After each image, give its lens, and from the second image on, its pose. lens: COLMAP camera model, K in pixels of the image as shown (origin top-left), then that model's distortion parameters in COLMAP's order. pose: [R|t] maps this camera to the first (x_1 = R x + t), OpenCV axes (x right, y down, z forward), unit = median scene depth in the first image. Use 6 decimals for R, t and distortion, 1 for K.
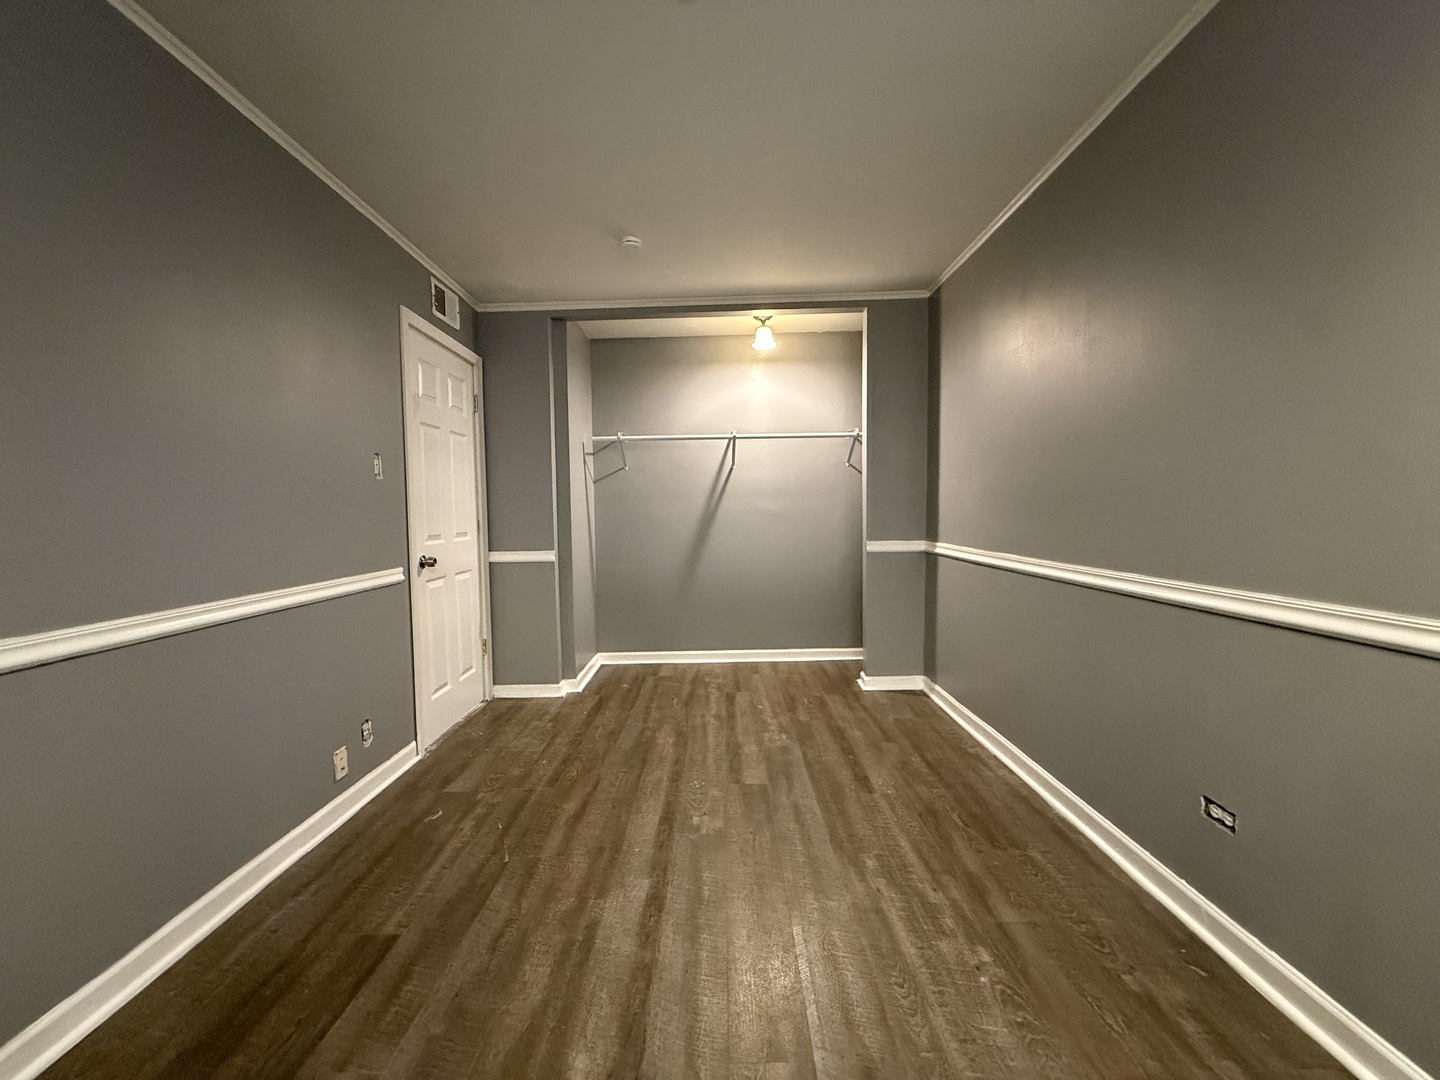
lens RADIAL K [[570.9, 0, 716.6], [0, 570.9, 536.8], [0, 0, 1]] dist [0.001880, -0.000027]
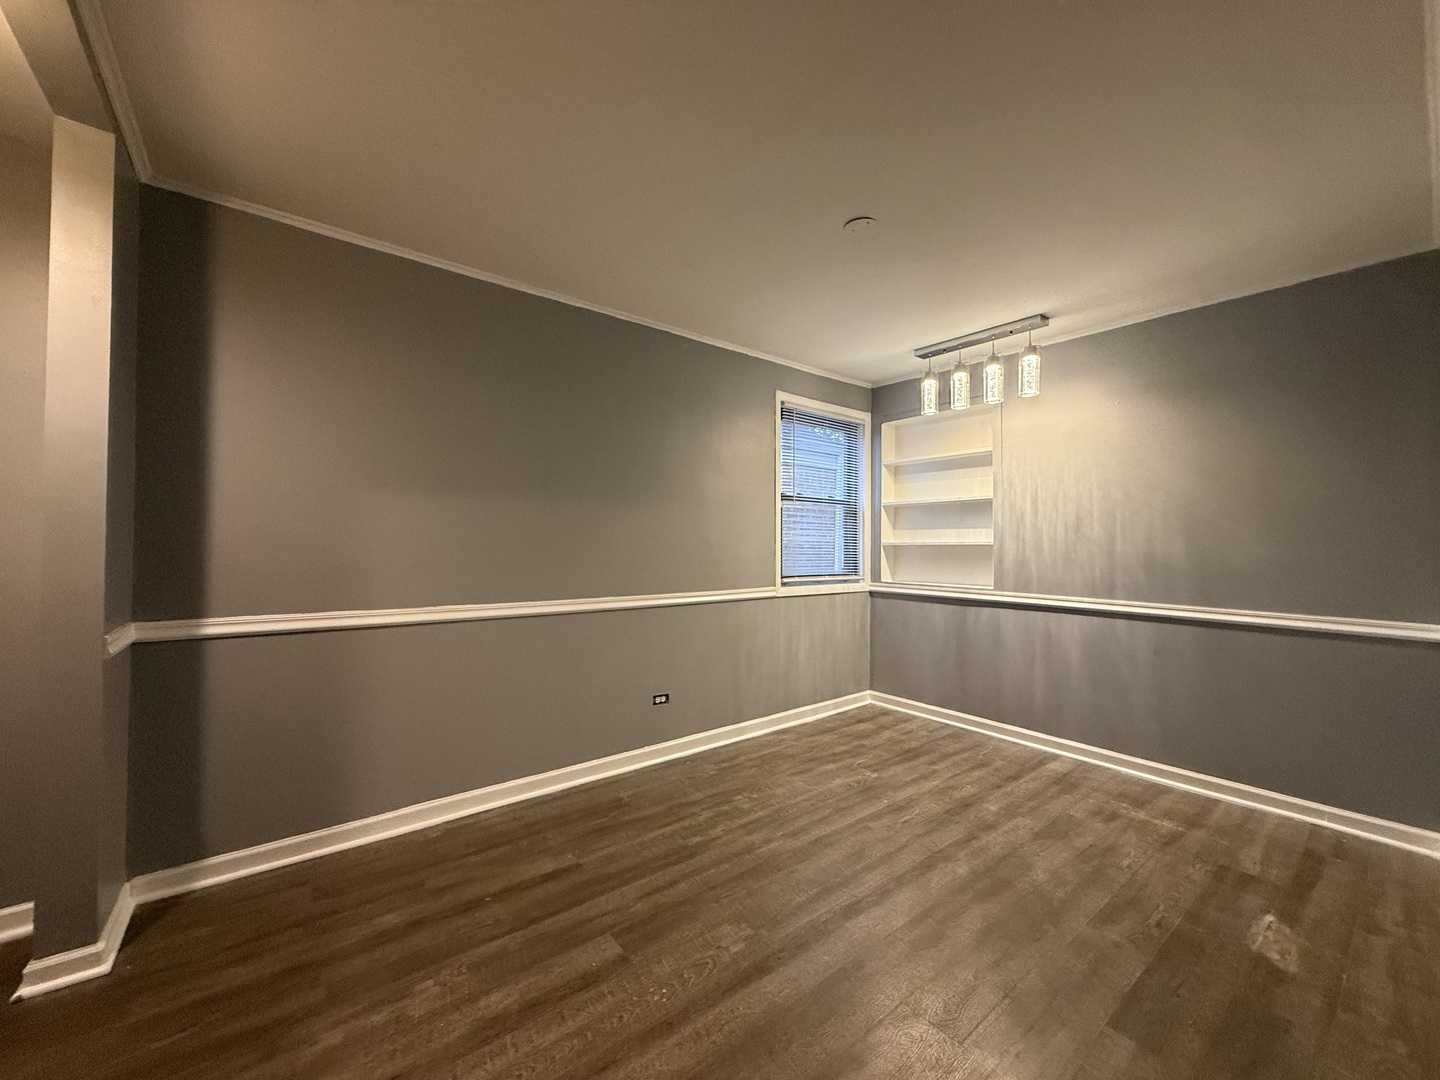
lens RADIAL K [[570.9, 0, 716.6], [0, 570.9, 536.8], [0, 0, 1]] dist [0.001880, -0.000027]
pose [[-0.626042, 0.022006, 0.779479, -0.662653], [0.038749, 0.999245, 0.002910, -0.089482], [-0.778826, 0.032026, -0.626422, 1.510897]]
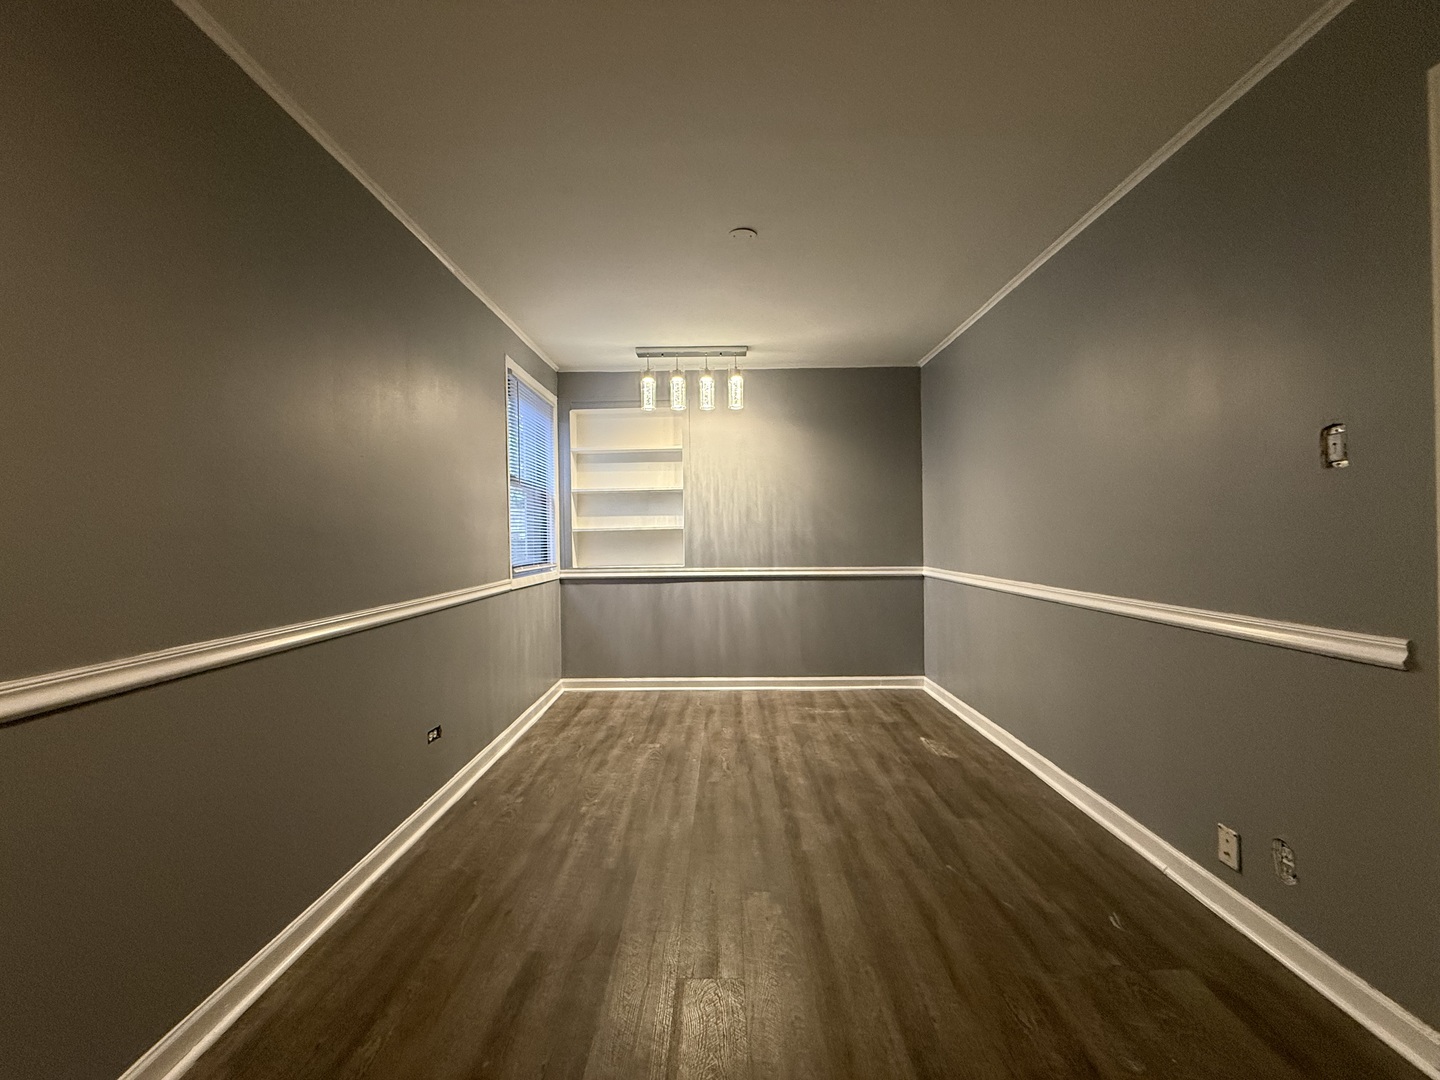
lens RADIAL K [[570.9, 0, 716.6], [0, 570.9, 536.8], [0, 0, 1]] dist [0.001880, -0.000027]
pose [[-0.999499, 0.031268, 0.004899, 0.031913], [0.031463, 0.998402, 0.046931, -0.091706], [-0.003424, 0.047061, -0.998886, 1.810292]]
